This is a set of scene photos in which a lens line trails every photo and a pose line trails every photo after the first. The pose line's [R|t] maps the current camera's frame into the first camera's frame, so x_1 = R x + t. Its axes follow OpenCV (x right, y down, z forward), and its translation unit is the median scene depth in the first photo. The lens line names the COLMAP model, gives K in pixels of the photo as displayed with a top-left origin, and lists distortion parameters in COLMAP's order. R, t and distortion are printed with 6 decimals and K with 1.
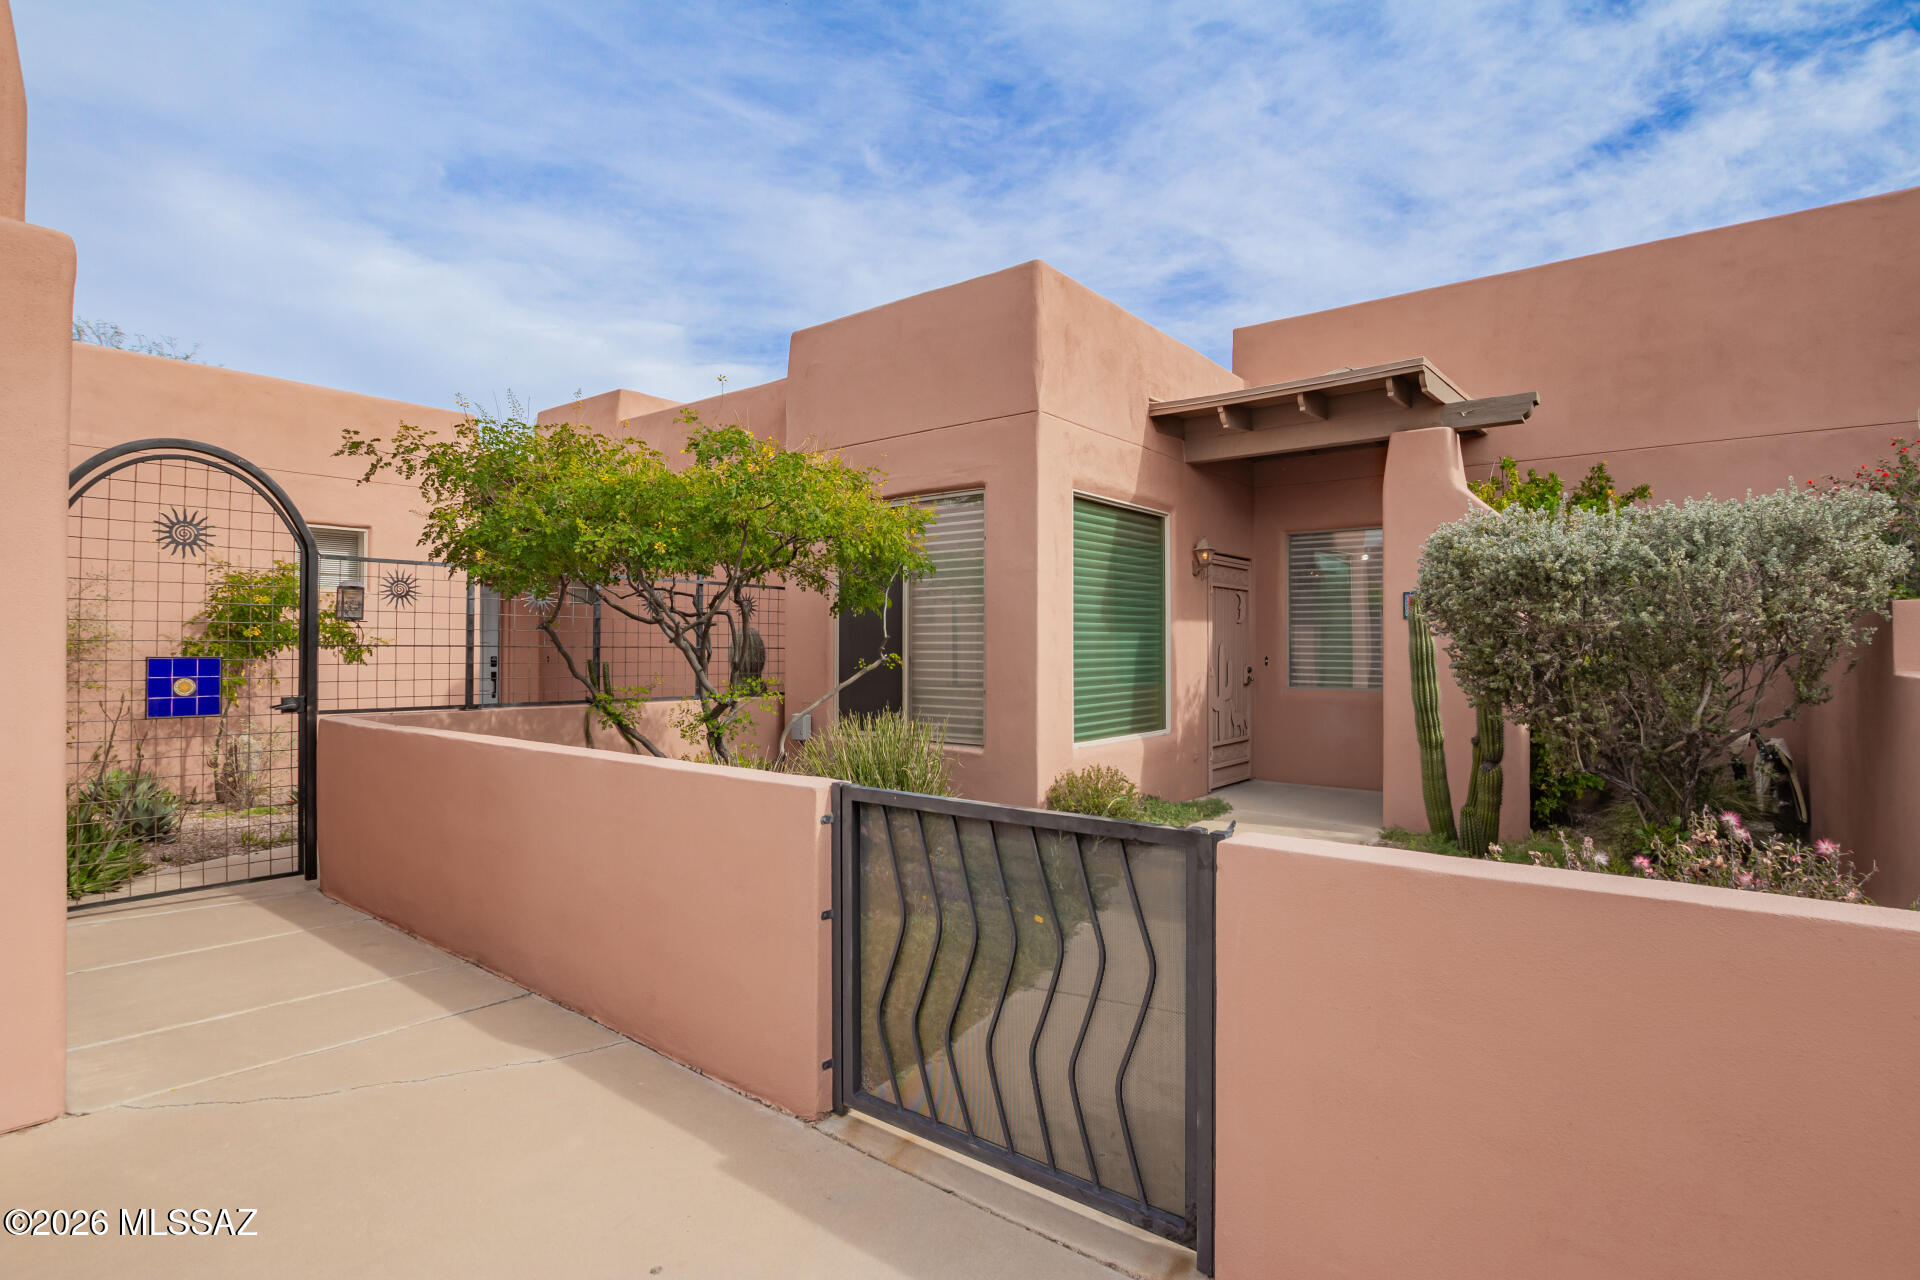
lens RADIAL K [[967.8, 0, 970.8], [0, 967.8, 640.3], [0, 0, 1]] dist [-0.029524, 0.001862]
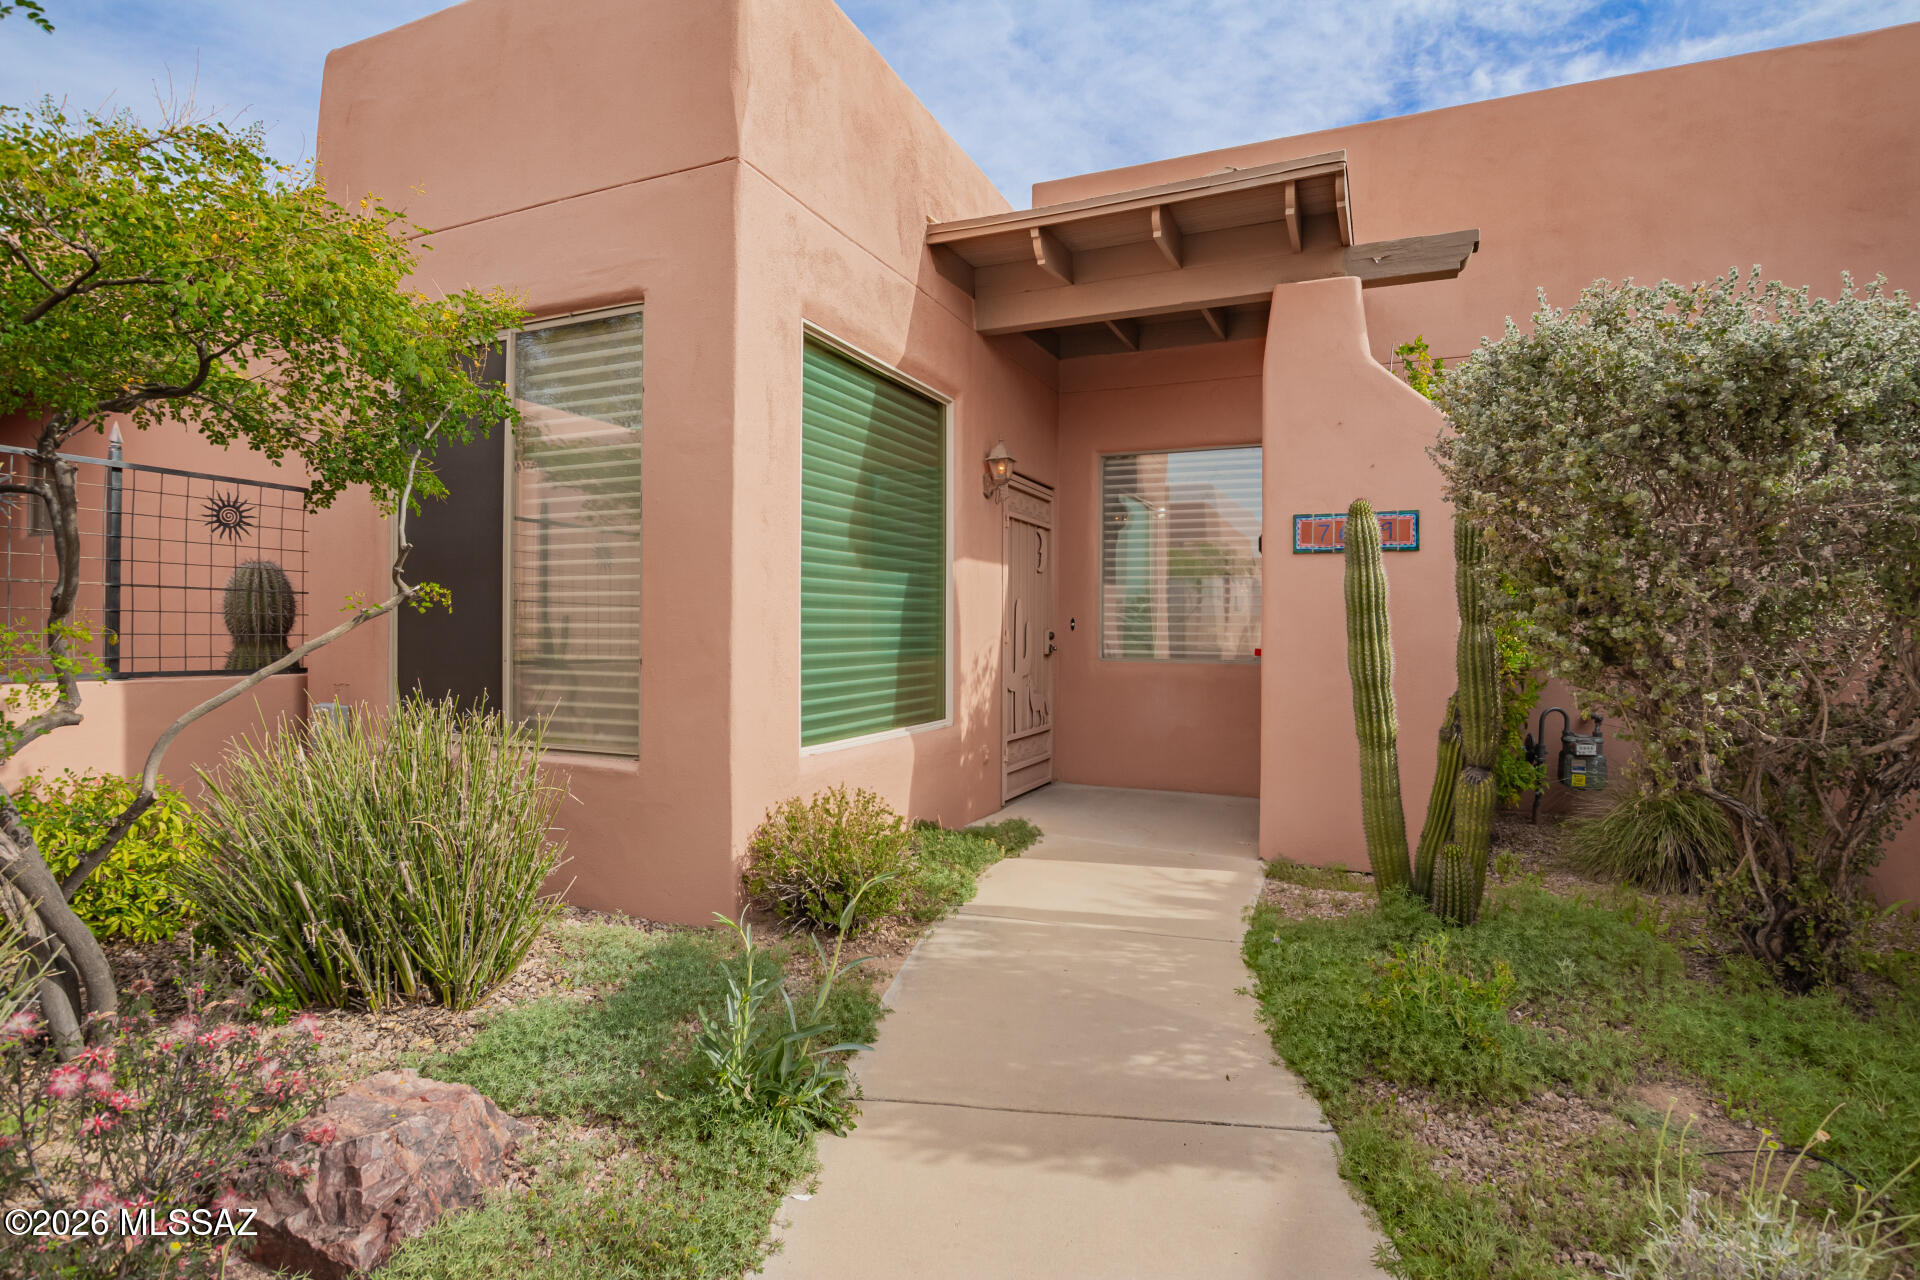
lens RADIAL K [[967.8, 0, 959.5], [0, 967.8, 634.8], [0, 0, 1]] dist [-0.029524, 0.001862]
pose [[0.971962, 0.004477, 0.235097, 0.061117], [-0.007762, 0.999885, 0.013050, 0.028366], [-0.235012, -0.014509, 0.971884, 0.400935]]
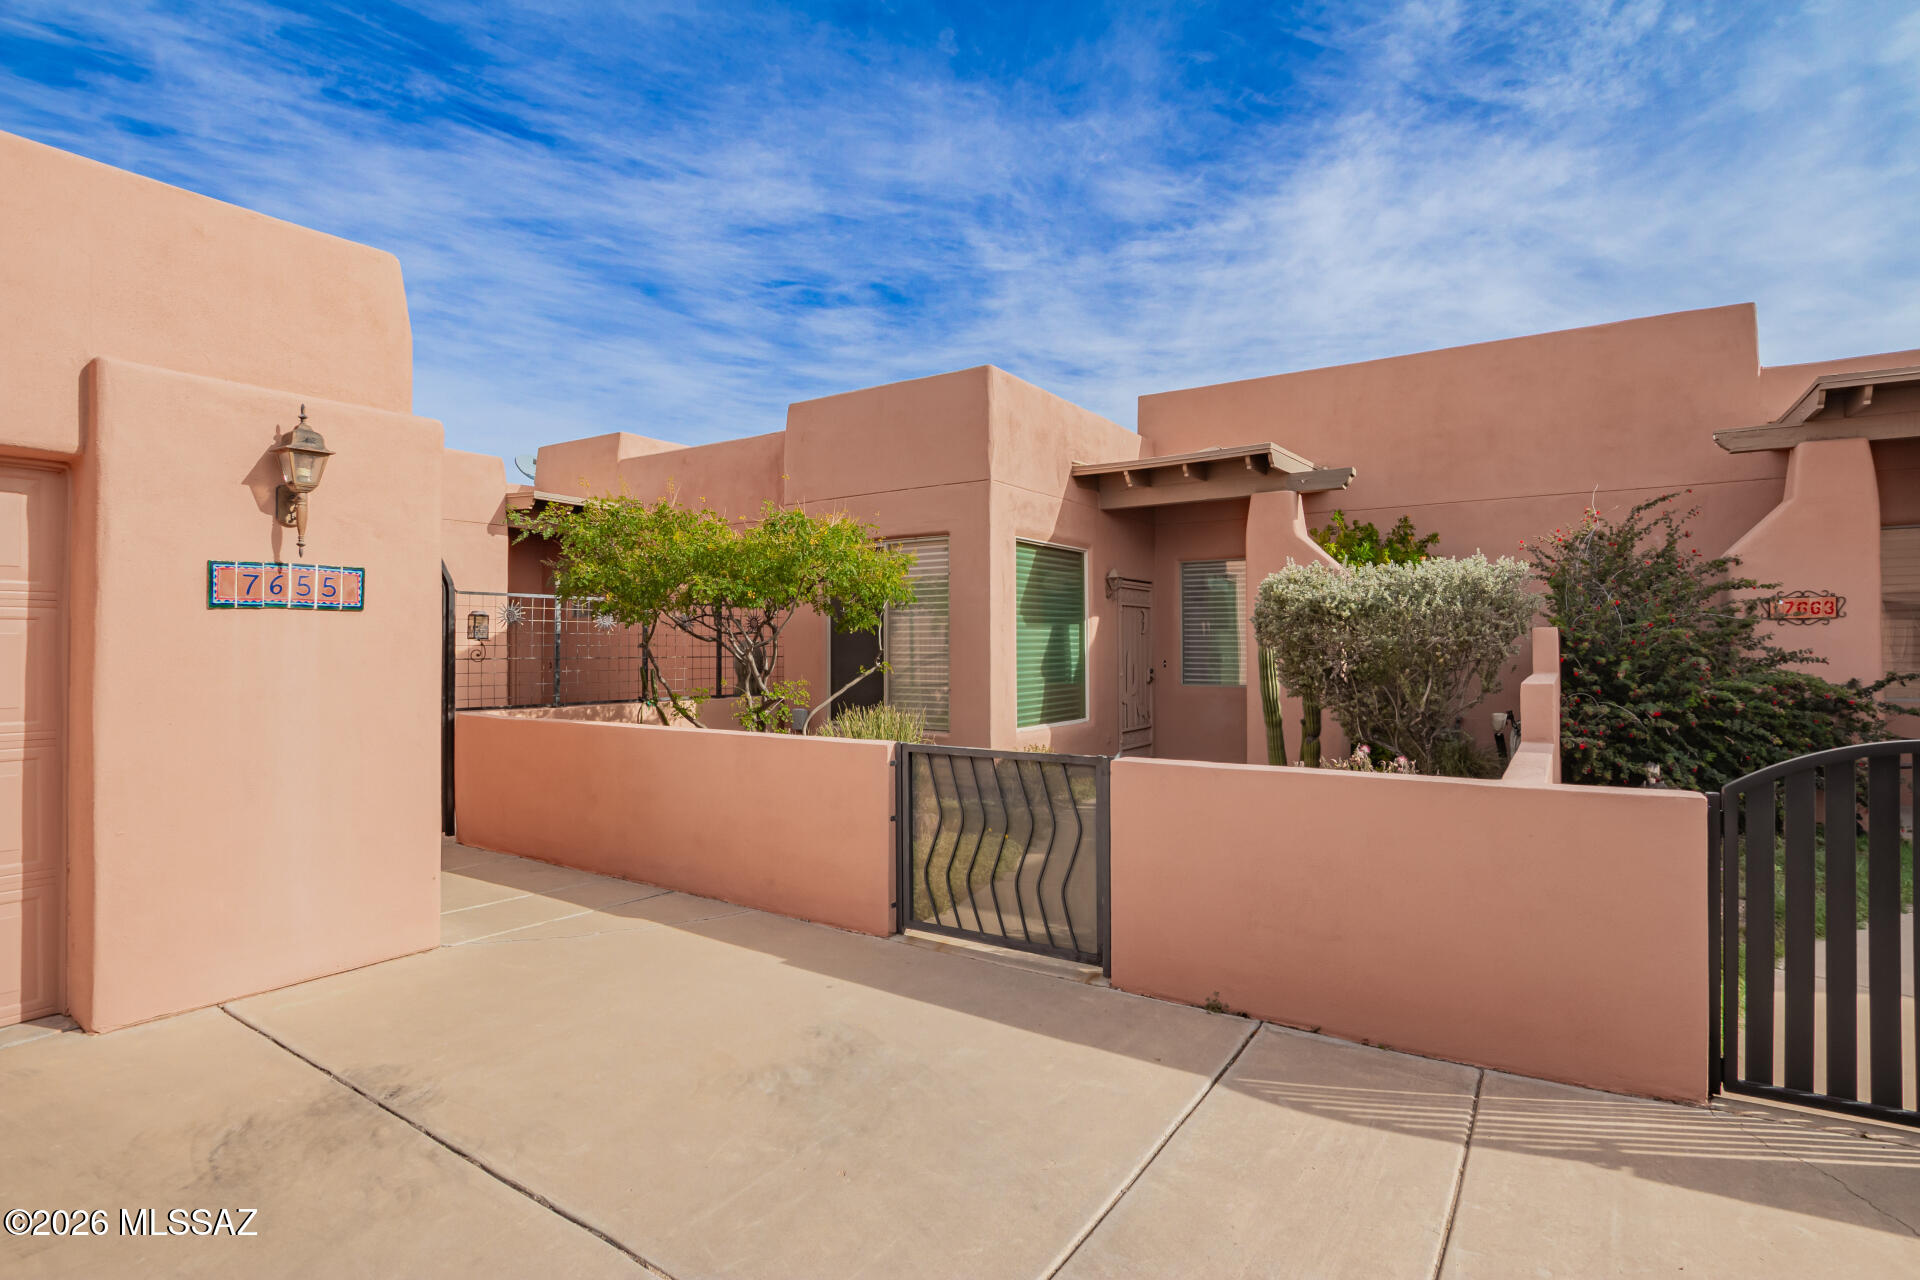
lens RADIAL K [[967.8, 0, 971.7], [0, 967.8, 634.2], [0, 0, 1]] dist [-0.029524, 0.001862]
pose [[0.996609, -0.004214, 0.082176, -0.063275], [0.004690, 0.999973, -0.005601, -0.015045], [-0.082151, 0.005967, 0.996602, -0.314410]]
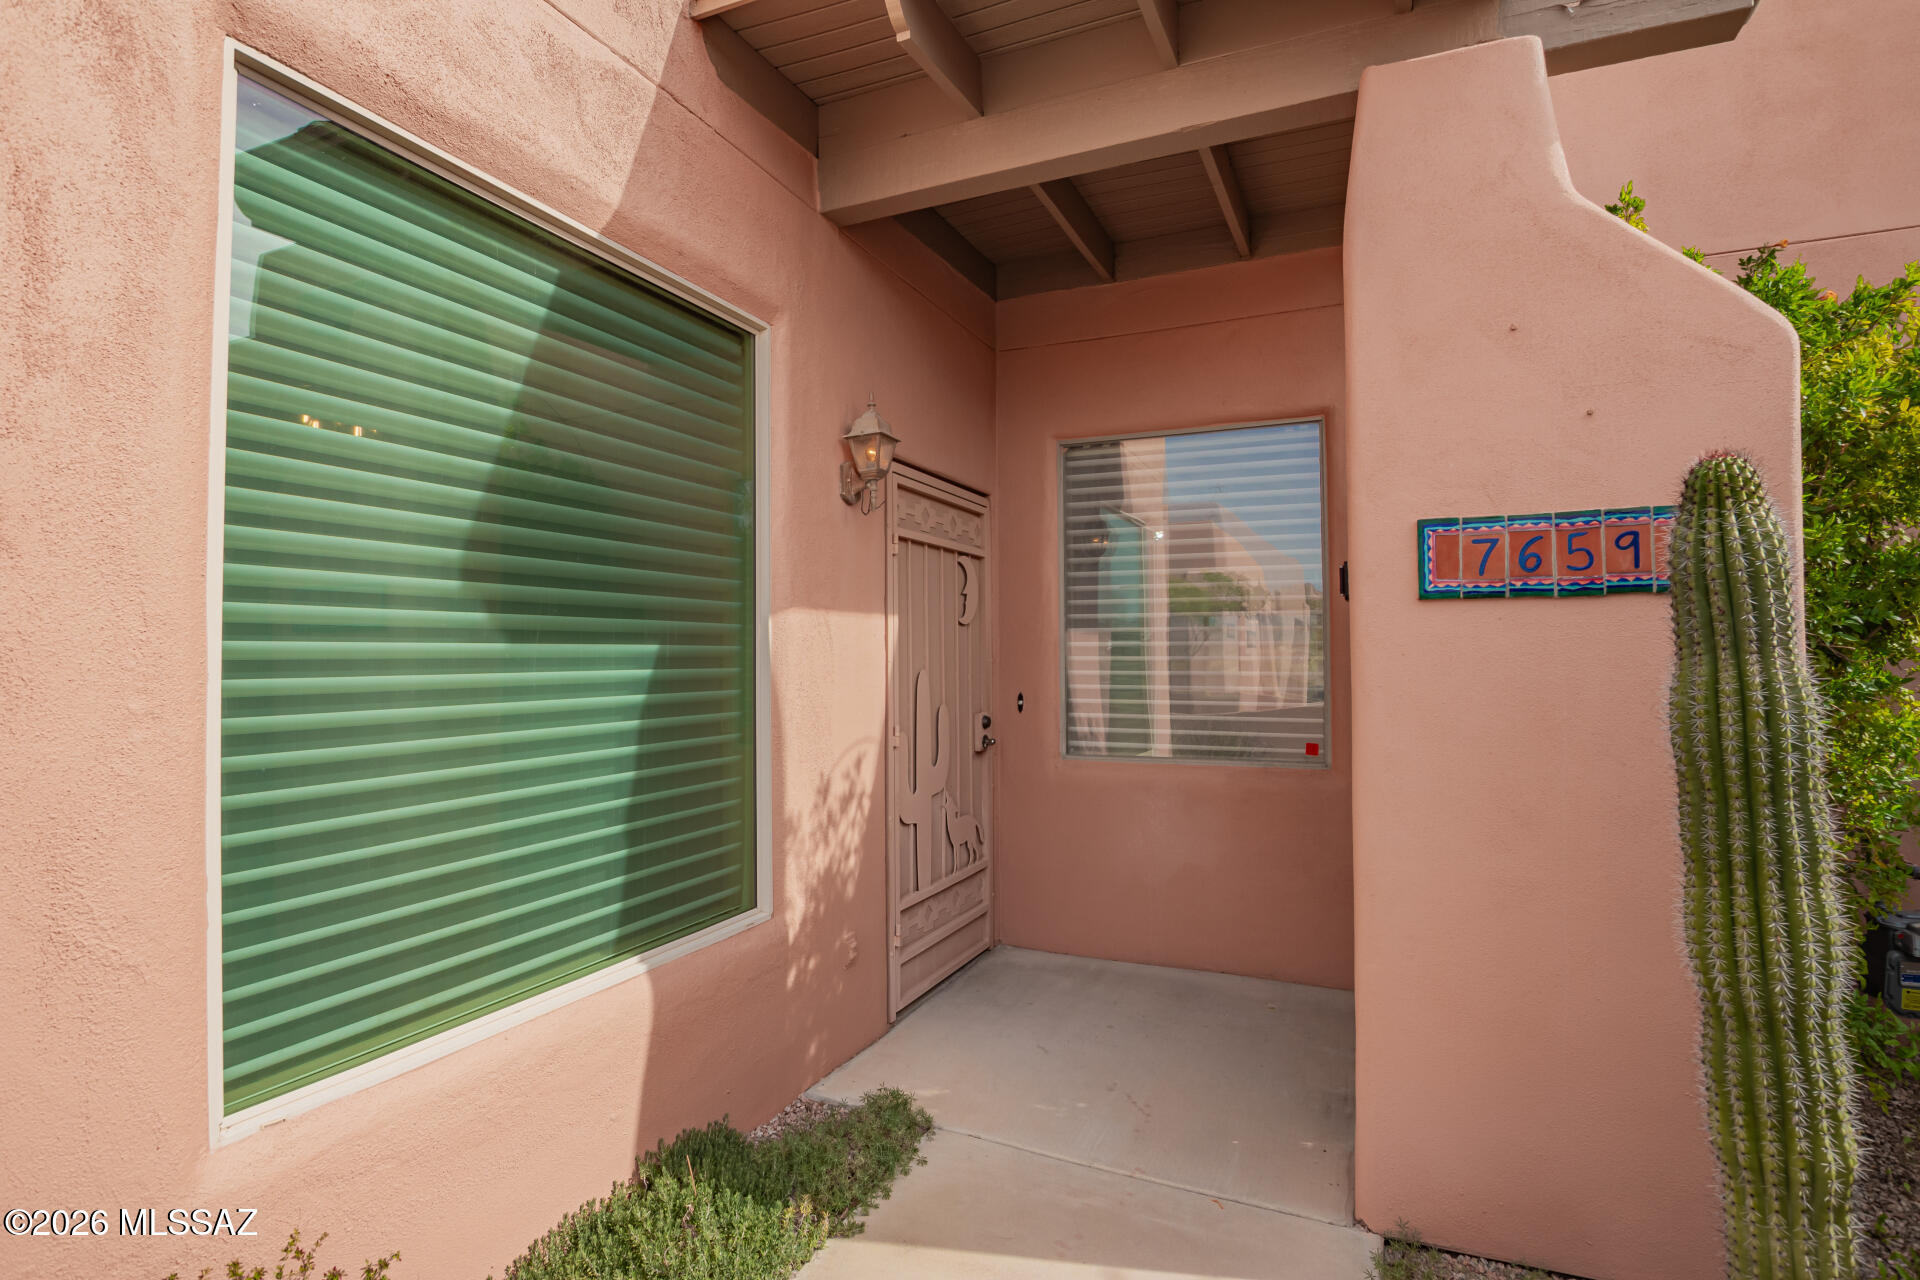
lens RADIAL K [[967.8, 0, 948.6], [0, 967.8, 631.2], [0, 0, 1]] dist [-0.029524, 0.001862]
pose [[0.975350, 0.002355, 0.220649, 0.225567], [0.002392, 0.999771, -0.021244, -0.005690], [-0.220649, 0.021248, 0.975122, 0.734071]]
